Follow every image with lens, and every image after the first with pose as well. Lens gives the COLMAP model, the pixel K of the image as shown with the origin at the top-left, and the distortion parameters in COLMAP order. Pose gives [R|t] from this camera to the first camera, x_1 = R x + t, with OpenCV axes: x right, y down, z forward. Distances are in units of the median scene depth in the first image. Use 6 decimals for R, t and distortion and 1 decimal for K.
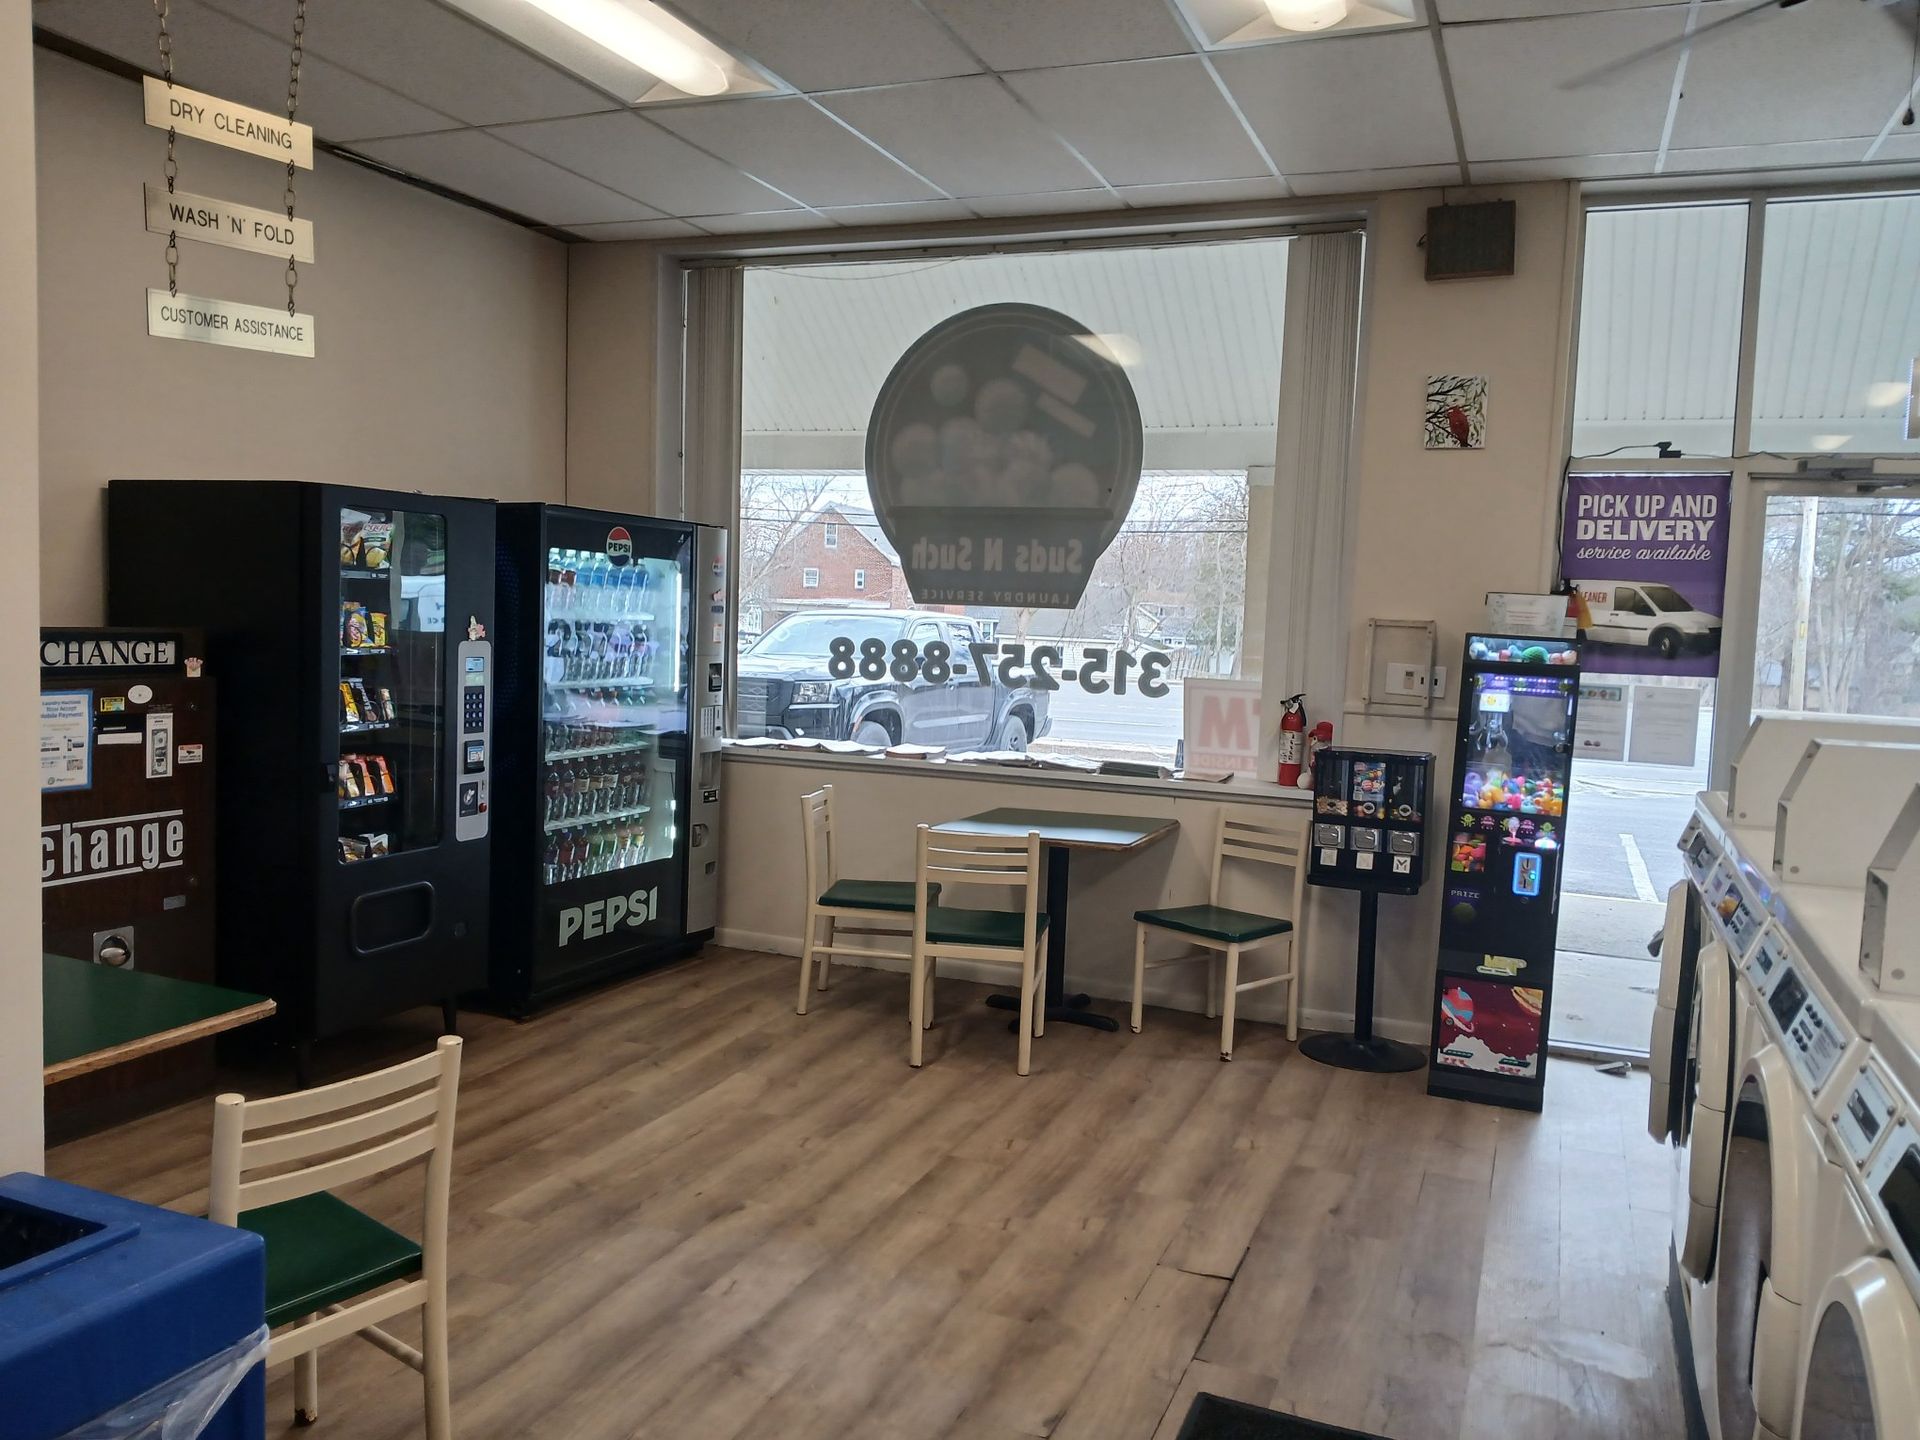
lens RADIAL K [[1488.4, 0, 996.8], [0, 1488.4, 721.0], [0, 0, 1]] dist [0.069625, -0.107955]
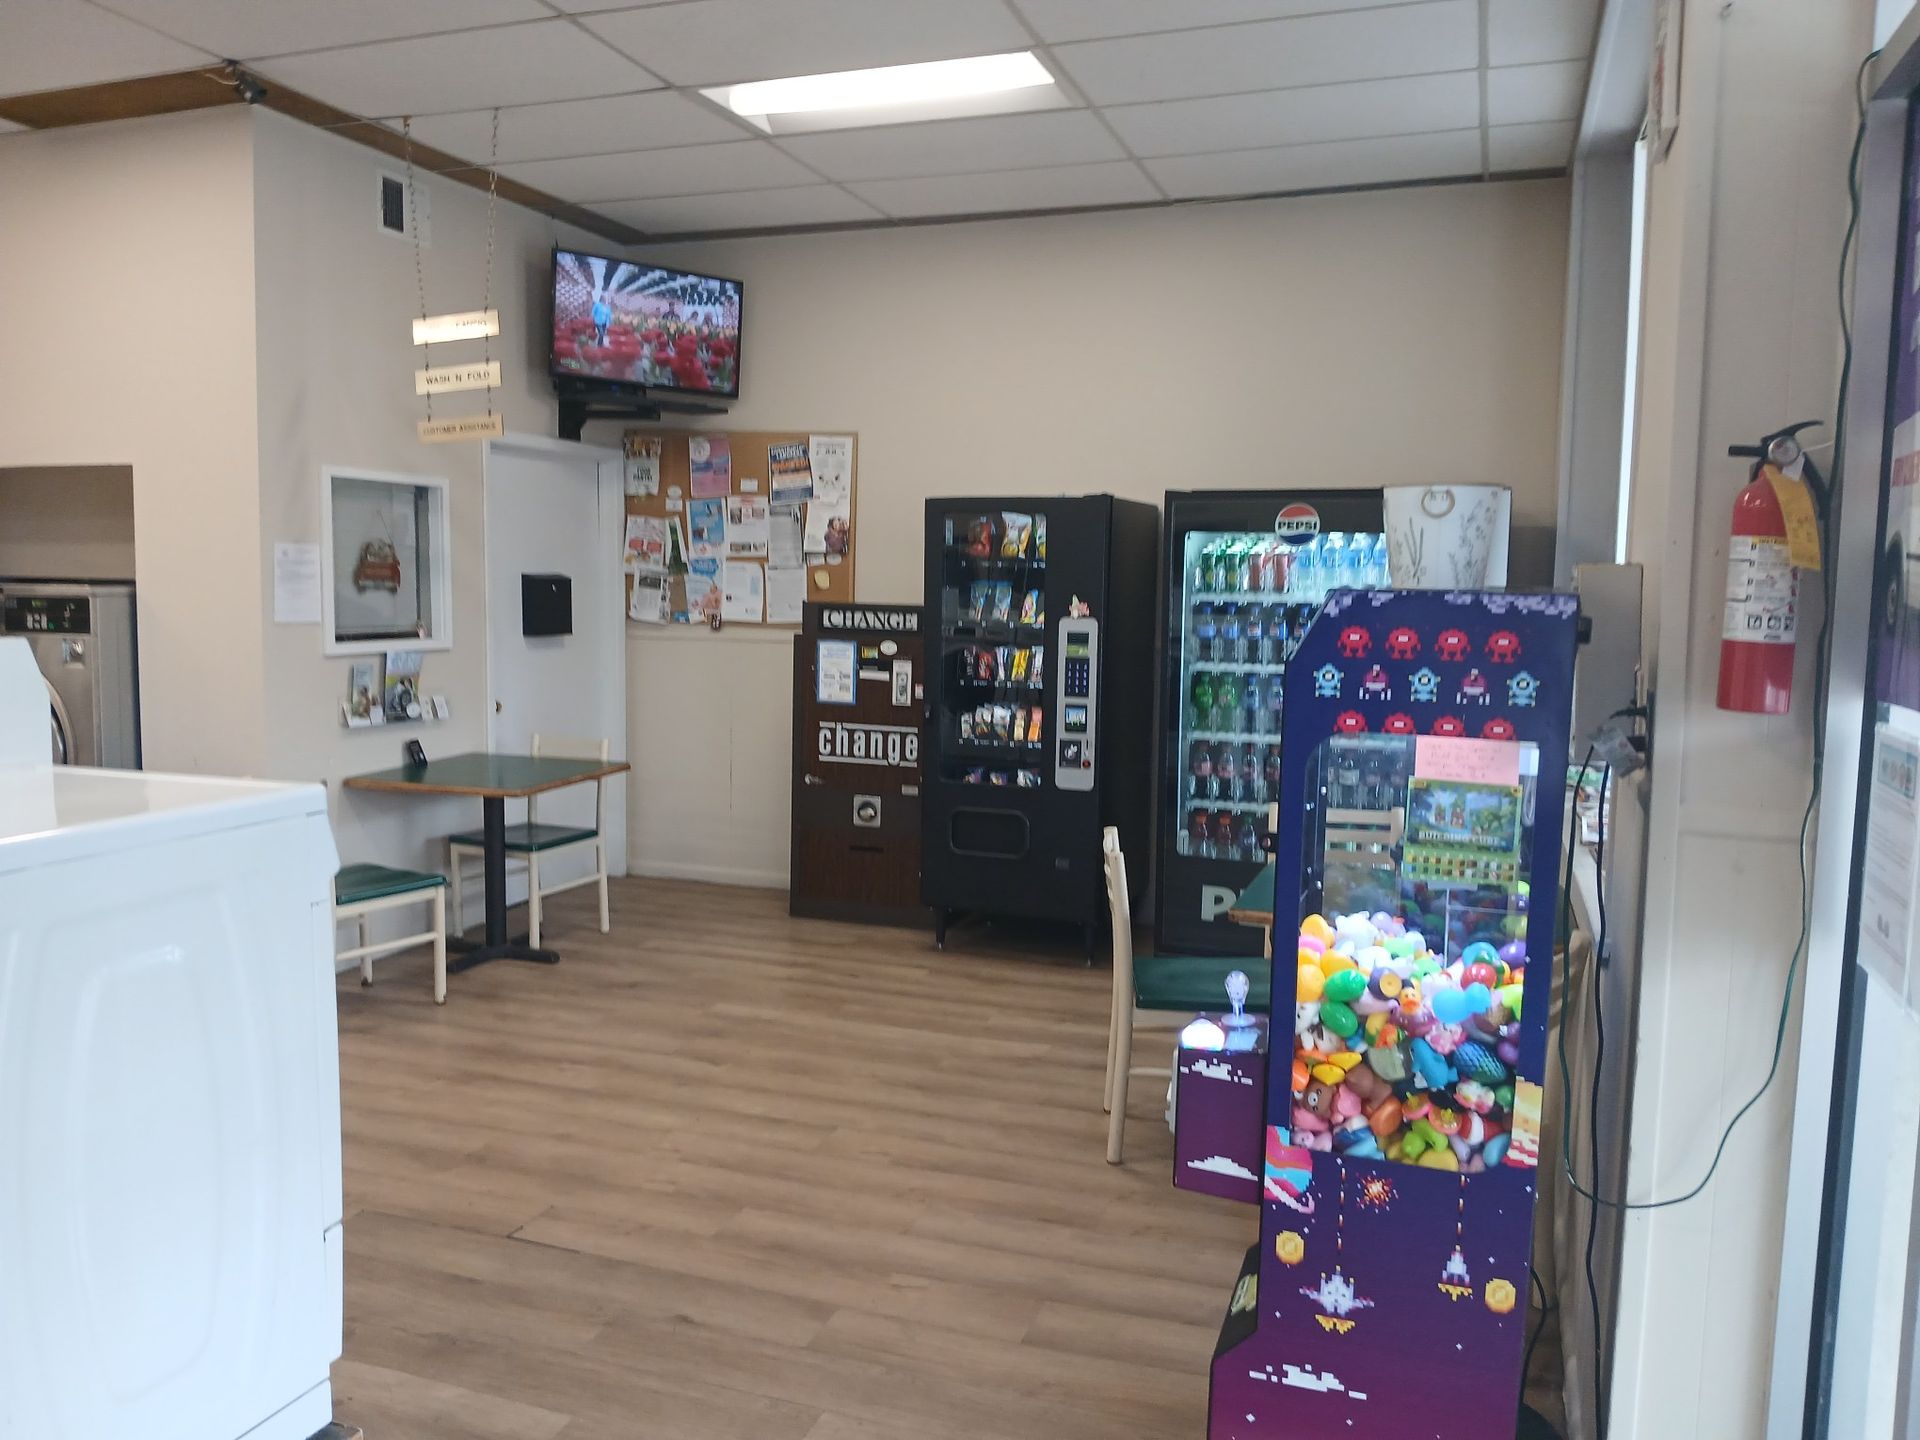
lens RADIAL K [[1488.4, 0, 961.7], [0, 1488.4, 731.1], [0, 0, 1]] dist [0.069625, -0.107955]
pose [[0.010617, 0.065754, -0.997779, 0.940419], [-0.092349, 0.993636, 0.064498, -0.037799], [0.995670, 0.091459, 0.016622, 1.055819]]
